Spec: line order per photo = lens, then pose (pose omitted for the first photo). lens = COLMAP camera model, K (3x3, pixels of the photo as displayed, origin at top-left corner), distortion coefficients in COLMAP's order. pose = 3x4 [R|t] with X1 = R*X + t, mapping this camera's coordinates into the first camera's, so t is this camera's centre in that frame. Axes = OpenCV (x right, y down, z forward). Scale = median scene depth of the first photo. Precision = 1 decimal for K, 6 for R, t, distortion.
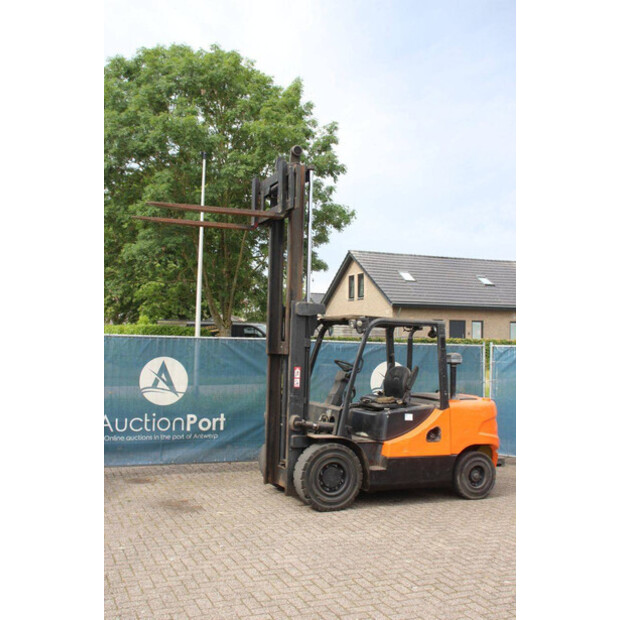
lens RADIAL K [[692.6, 0, 310.0], [0, 692.6, 310.0], [0, 0, 1]] dist [-0.030728, 0.026522]
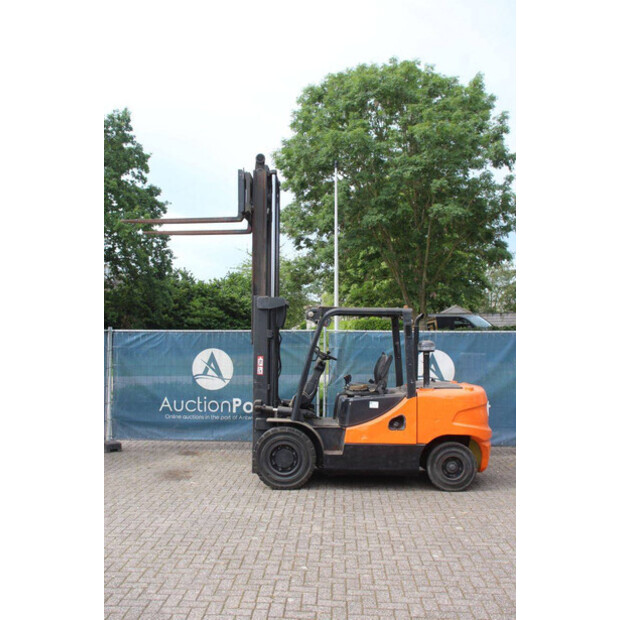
lens RADIAL K [[643.0, 0, 310.0], [0, 643.0, 310.0], [0, 0, 1]] dist [-0.058872, 0.033147]
pose [[0.902812, -0.038006, -0.428353, 0.452603], [0.041741, 0.999128, -0.000674, 0.012389], [0.428005, -0.017272, 0.903611, 0.108901]]
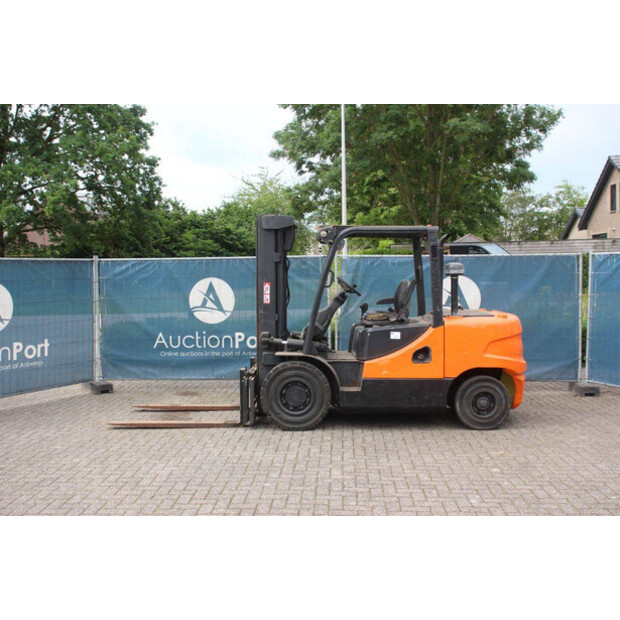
lens RADIAL K [[681.4, 0, 314.0], [0, 681.4, 308.5], [0, 0, 1]] dist [-0.026512, 0.044459]
pose [[0.904854, -0.010064, -0.425604, 0.412925], [0.055045, 0.994094, 0.093522, 0.029997], [0.422149, -0.108051, 0.900064, 0.153593]]
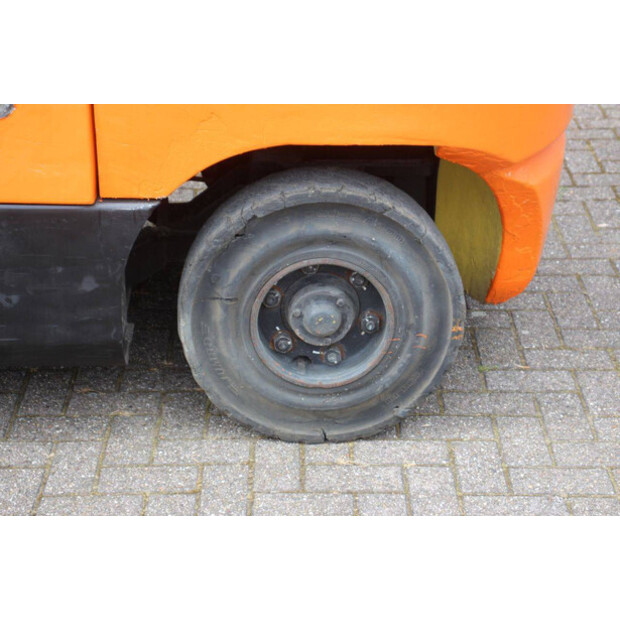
lens RADIAL K [[1313.9, 0, 310.3], [0, 1313.9, 296.3], [0, 0, 1]] dist [0.347903, 0.294017]
pose [[0.922029, 0.141175, -0.360461, 0.352926], [0.045408, 0.885265, 0.462864, 0.086783], [0.384448, -0.443142, 0.809830, 0.741582]]
